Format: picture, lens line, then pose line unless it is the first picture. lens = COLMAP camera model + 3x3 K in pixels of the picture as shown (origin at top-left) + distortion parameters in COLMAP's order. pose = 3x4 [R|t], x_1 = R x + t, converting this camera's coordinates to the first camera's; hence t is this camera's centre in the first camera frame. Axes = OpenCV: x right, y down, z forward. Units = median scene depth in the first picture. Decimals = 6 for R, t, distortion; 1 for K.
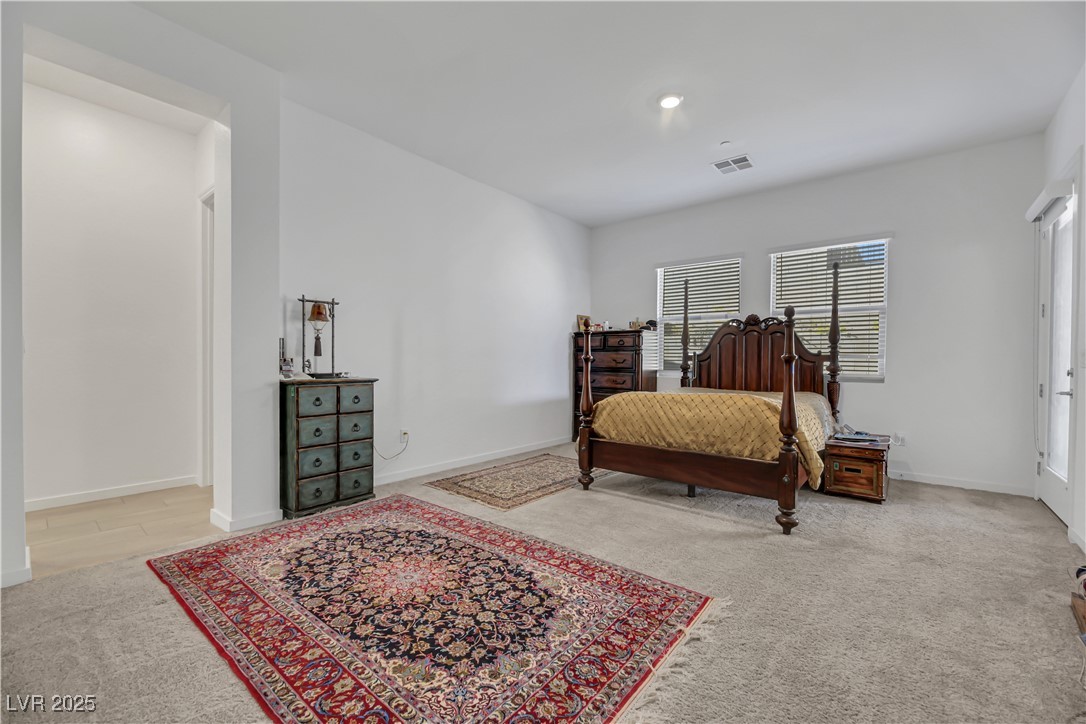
lens RADIAL K [[445.0, 0, 545.4], [0, 445.0, 364.0], [0, 0, 1]] dist [-0.003196, -0.001236]
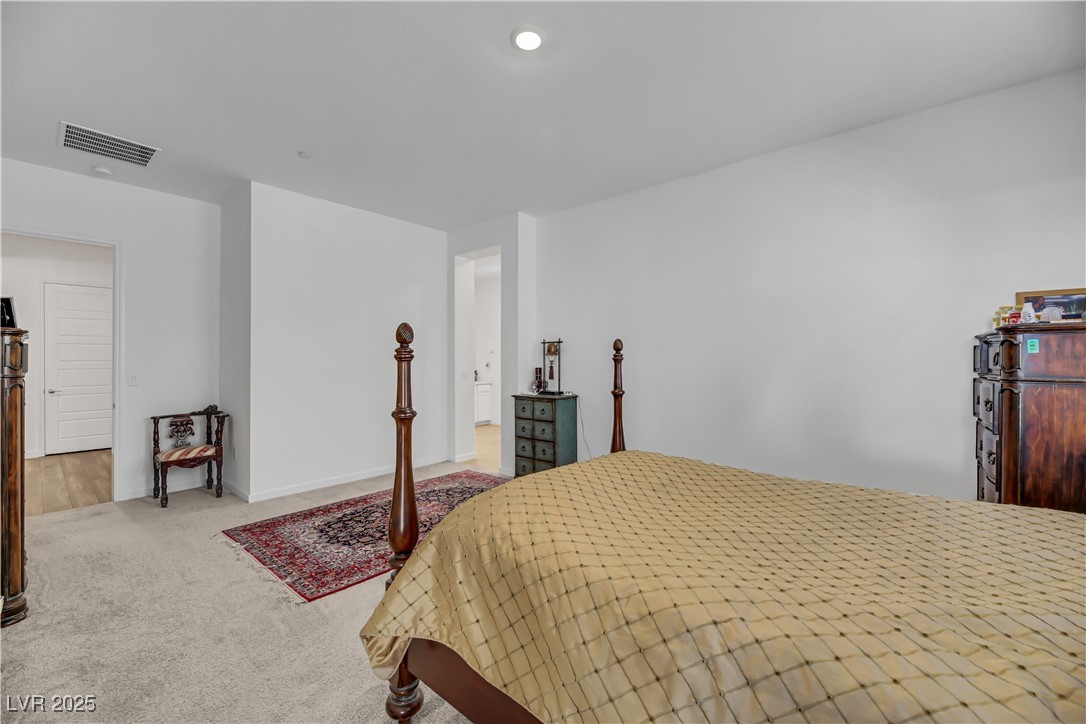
lens RADIAL K [[445.0, 0, 550.7], [0, 445.0, 361.3], [0, 0, 1]] dist [-0.003196, -0.001236]
pose [[-0.008121, 0.001703, -0.999966, 1.135230], [-0.013485, 0.999907, 0.001812, -0.095516], [0.999876, 0.013499, -0.008097, 1.200114]]
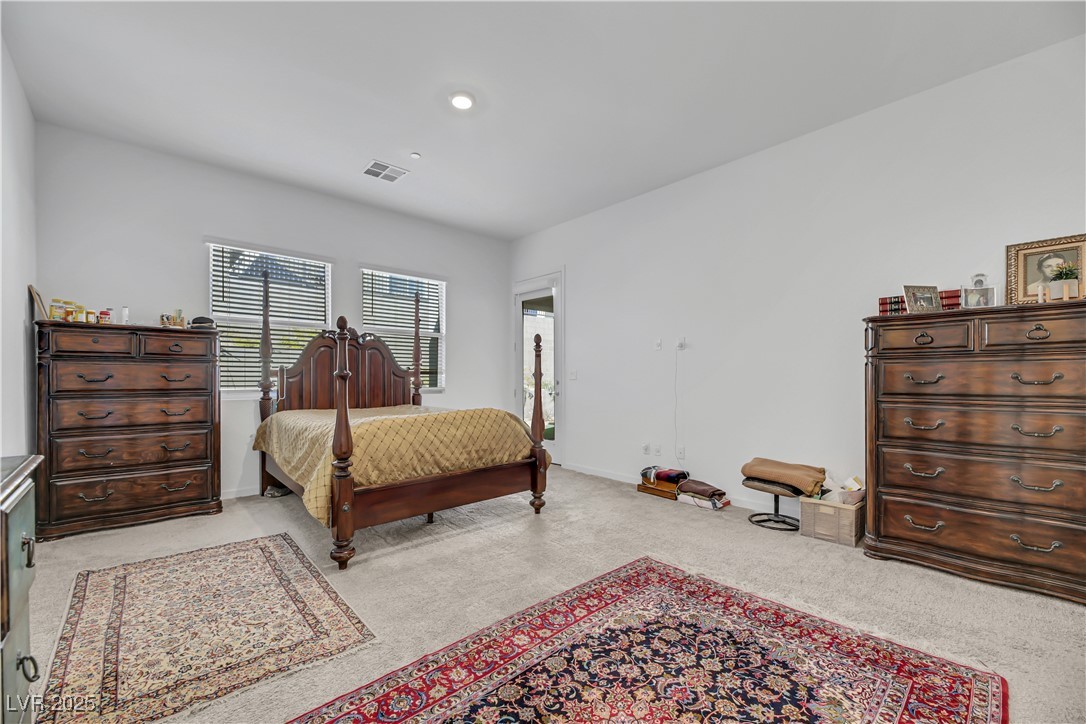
lens RADIAL K [[445.0, 0, 538.0], [0, 445.0, 372.6], [0, 0, 1]] dist [-0.003196, -0.001236]
pose [[0.151860, 0.002993, 0.988397, -0.722370], [0.006390, 0.999972, -0.004010, -0.016413], [-0.988381, 0.006925, 0.151837, 0.805816]]
